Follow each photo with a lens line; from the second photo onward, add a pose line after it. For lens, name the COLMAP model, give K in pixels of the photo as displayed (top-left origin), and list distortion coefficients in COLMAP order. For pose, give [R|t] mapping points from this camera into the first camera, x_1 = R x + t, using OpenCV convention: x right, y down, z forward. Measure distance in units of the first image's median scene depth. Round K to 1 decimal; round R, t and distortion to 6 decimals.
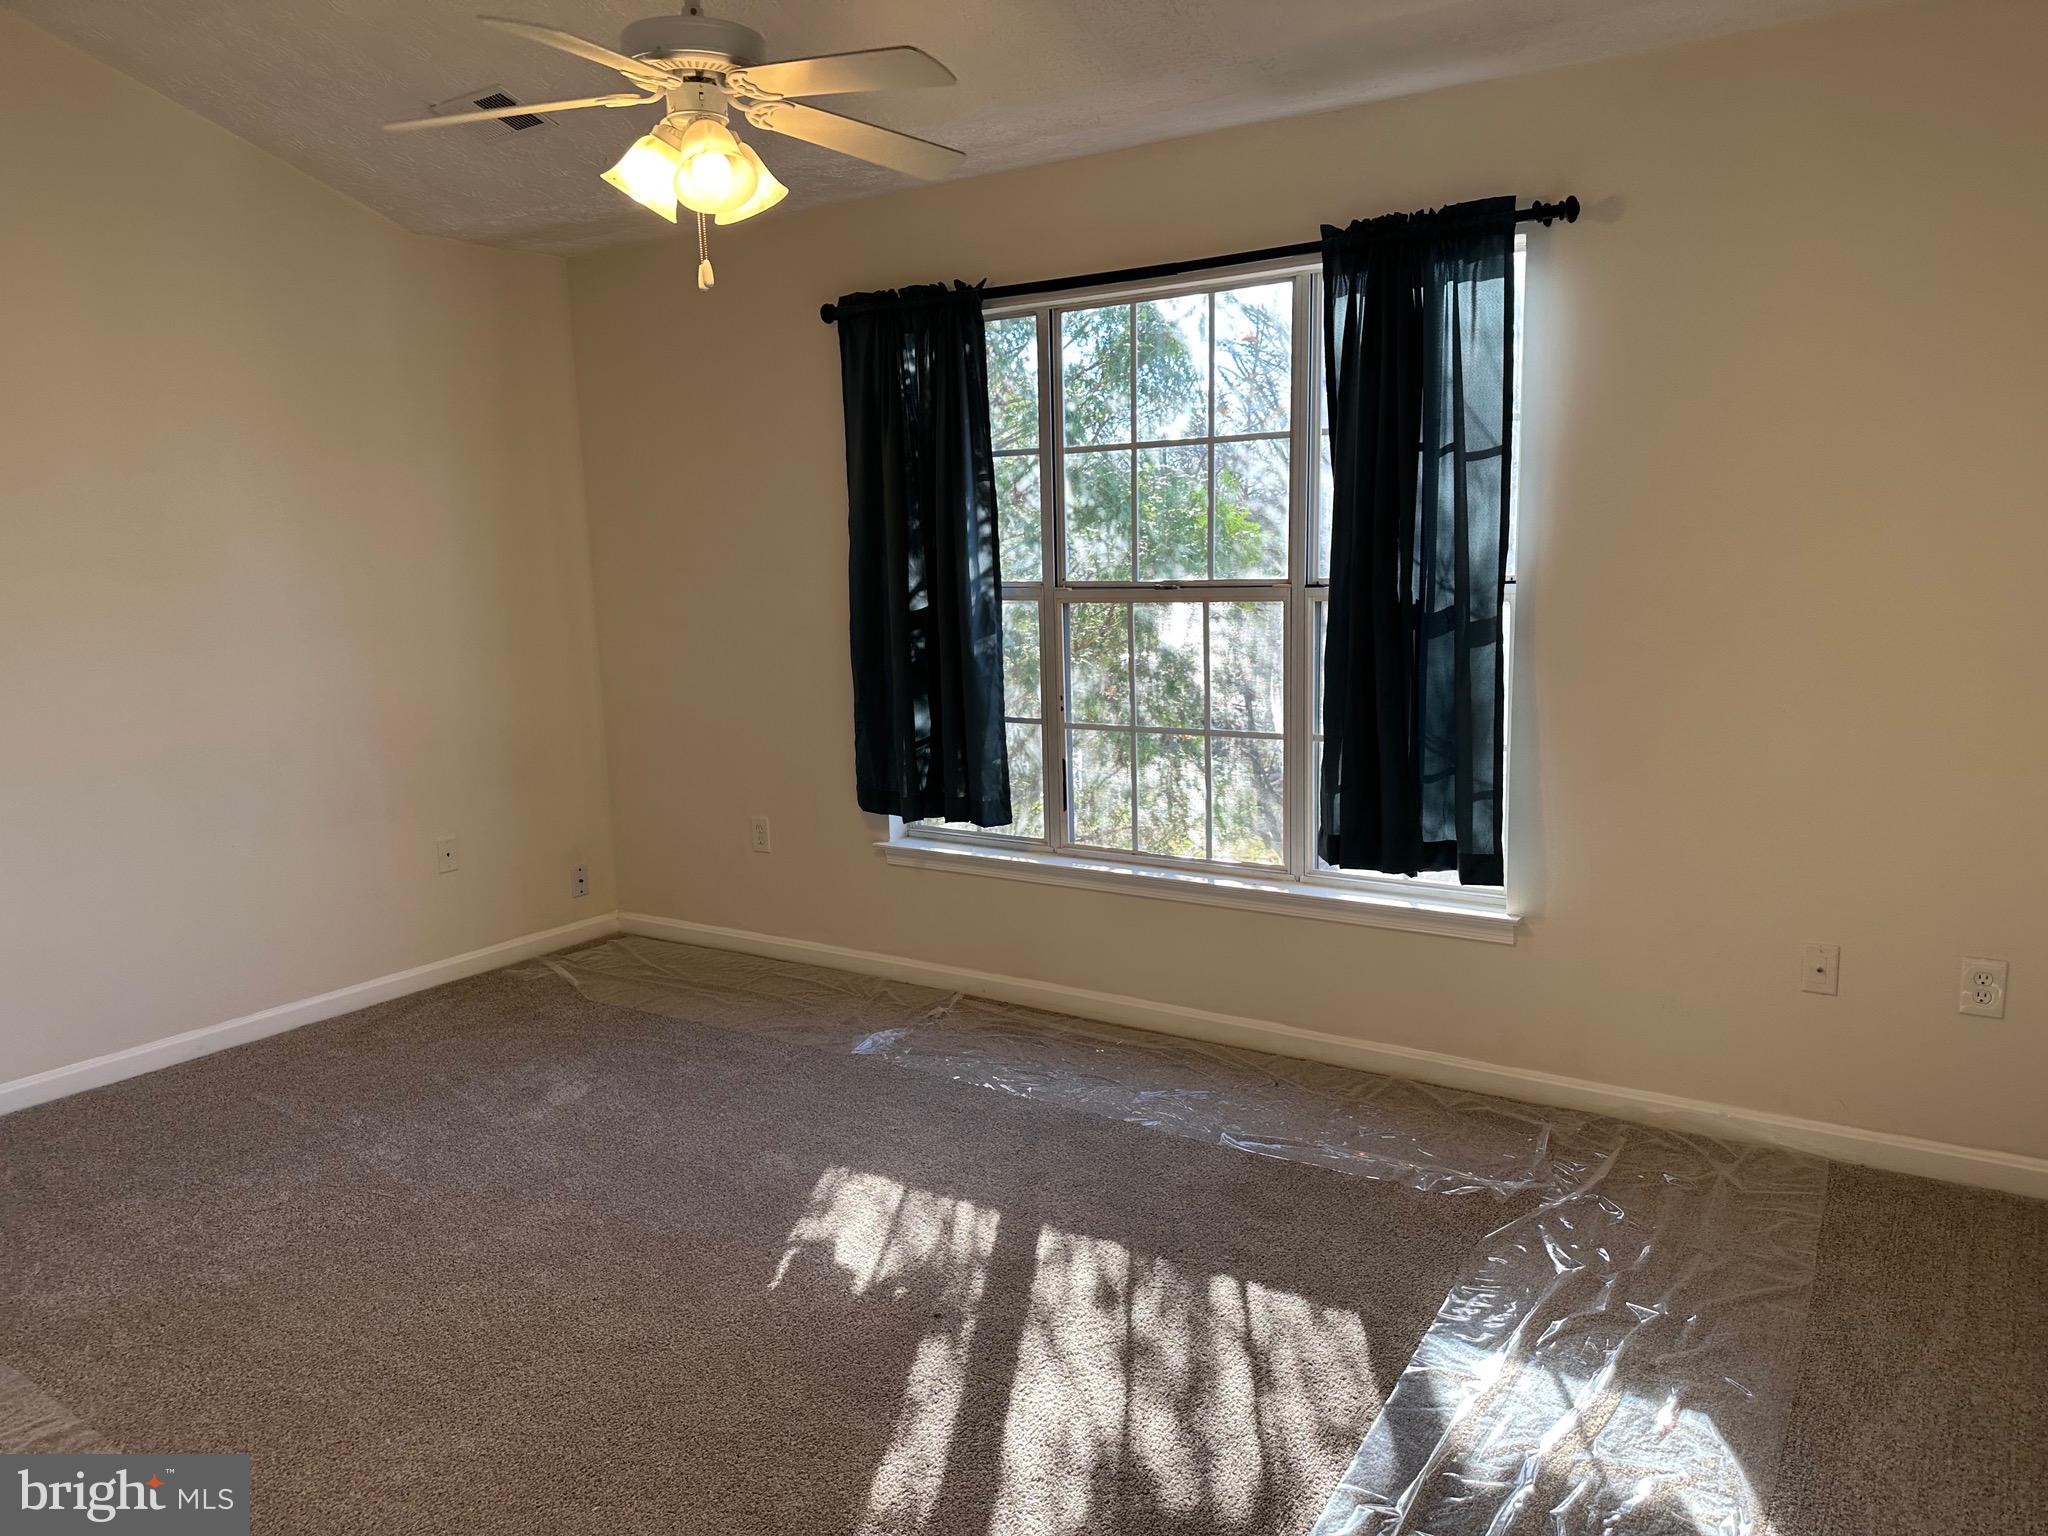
lens RADIAL K [[1450.8, 0, 1054.2], [0, 1450.8, 758.4], [0, 0, 1]] dist [0.132642, -0.196981]
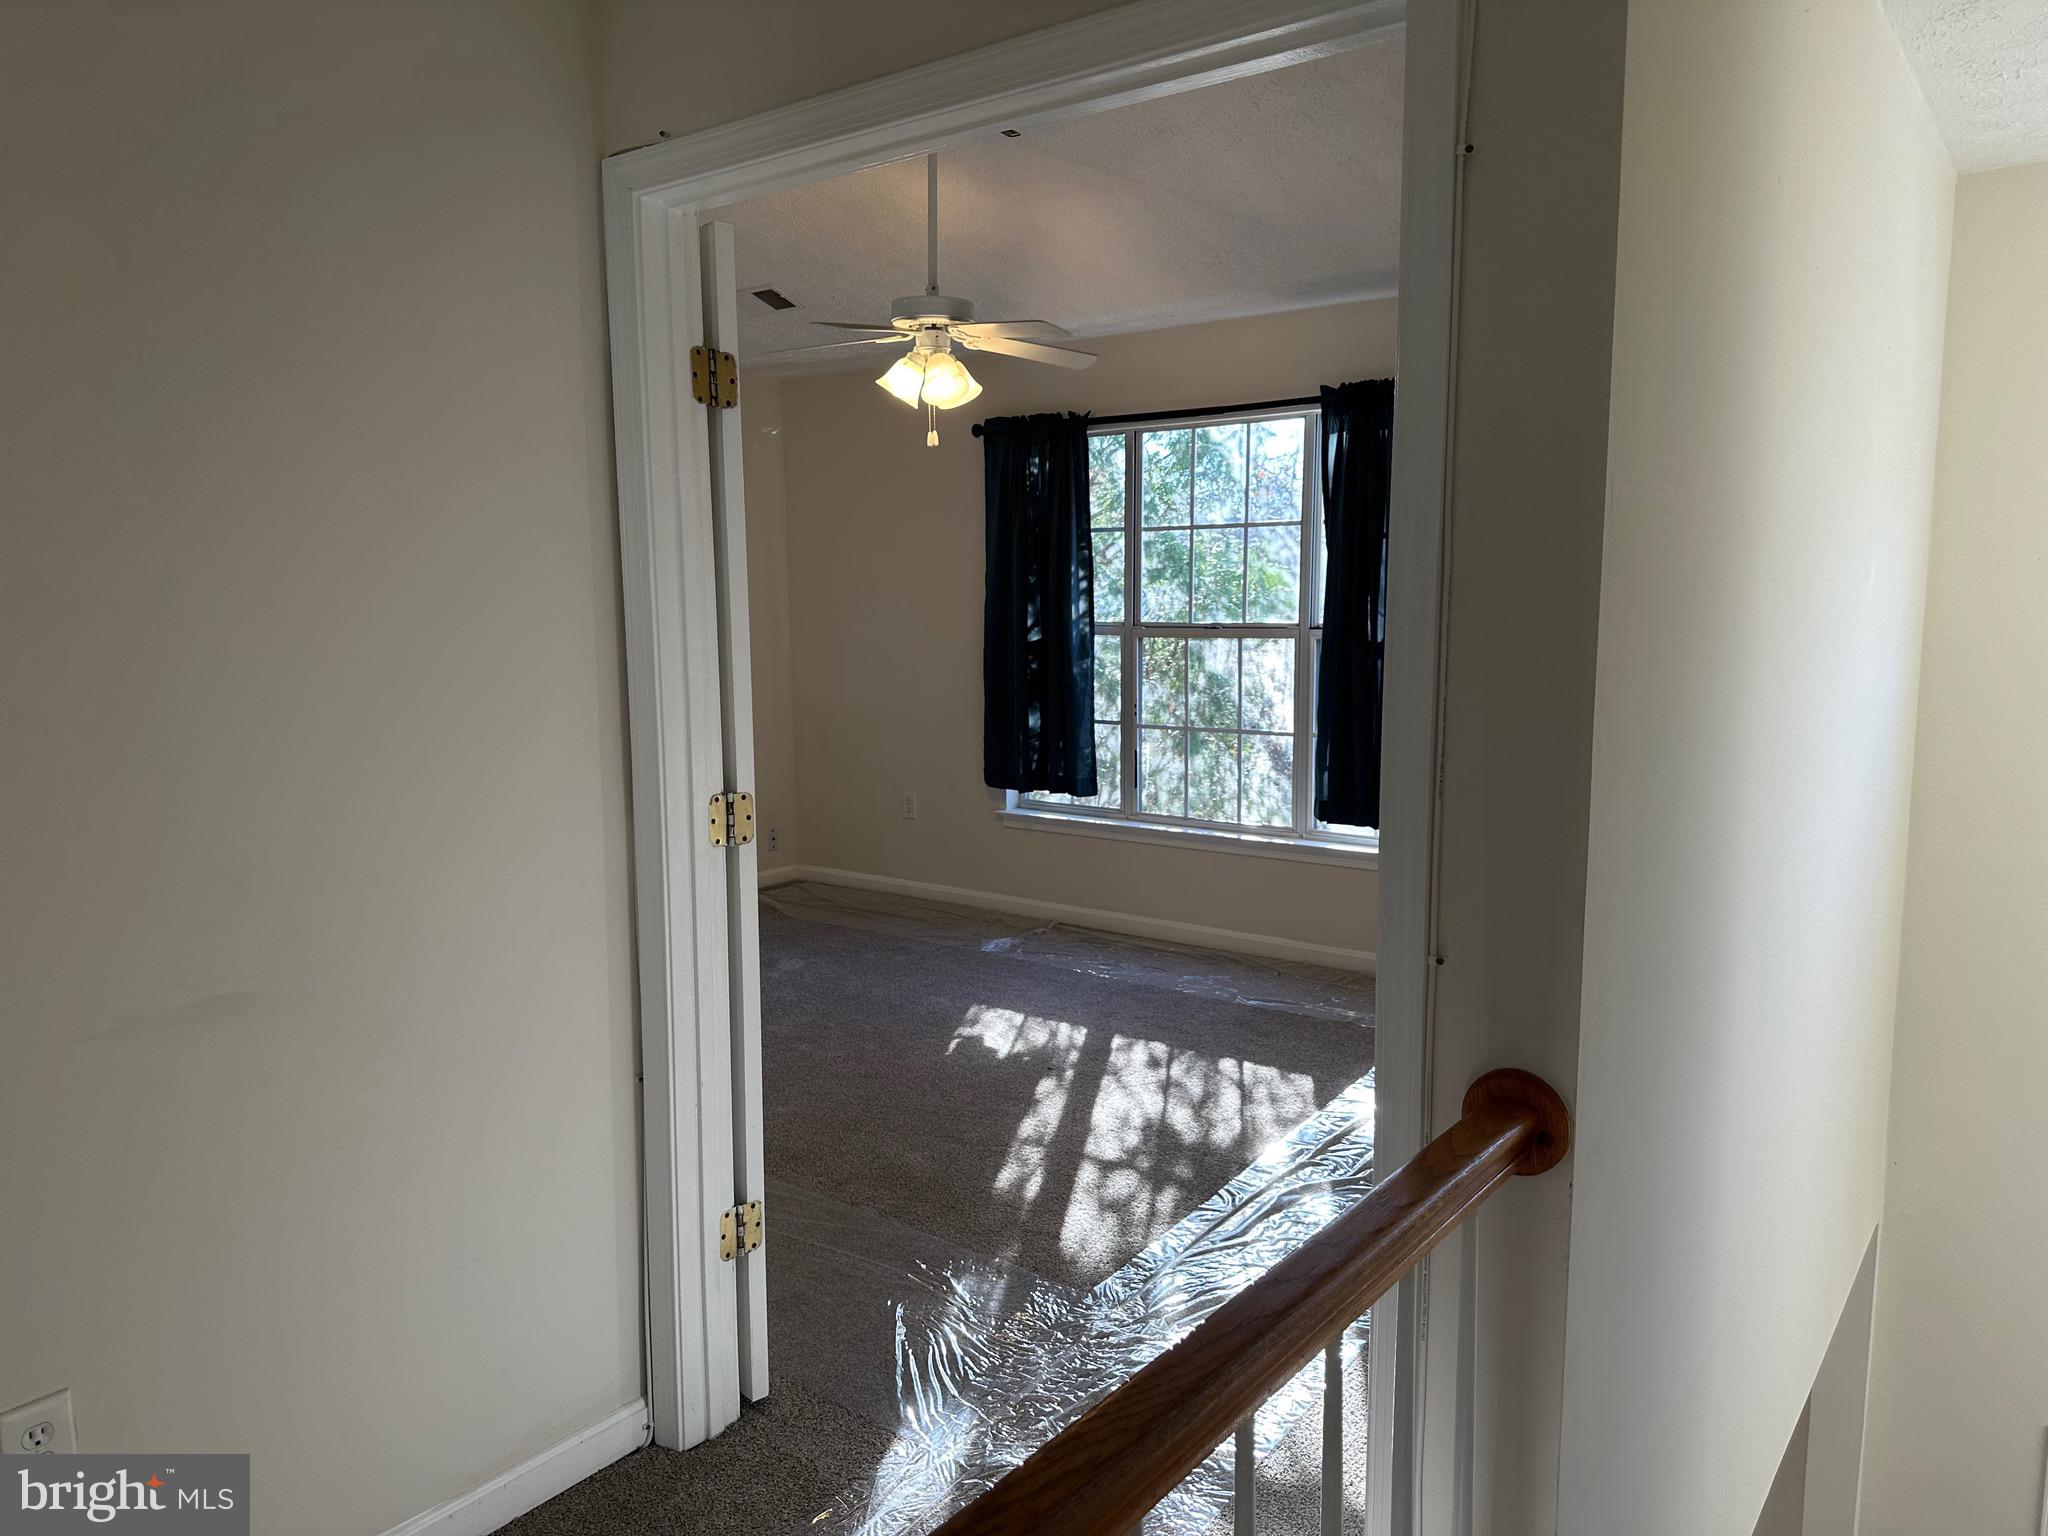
lens RADIAL K [[1431.6, 0, 1024.0], [0, 1431.6, 768.0], [0, 0, 1]] dist [0.139449, 0.000255]
pose [[0.997132, 0.025920, -0.071105, -0.001980], [-0.027314, 0.999452, -0.018700, 0.050093], [0.070581, 0.020588, 0.997294, -0.403750]]
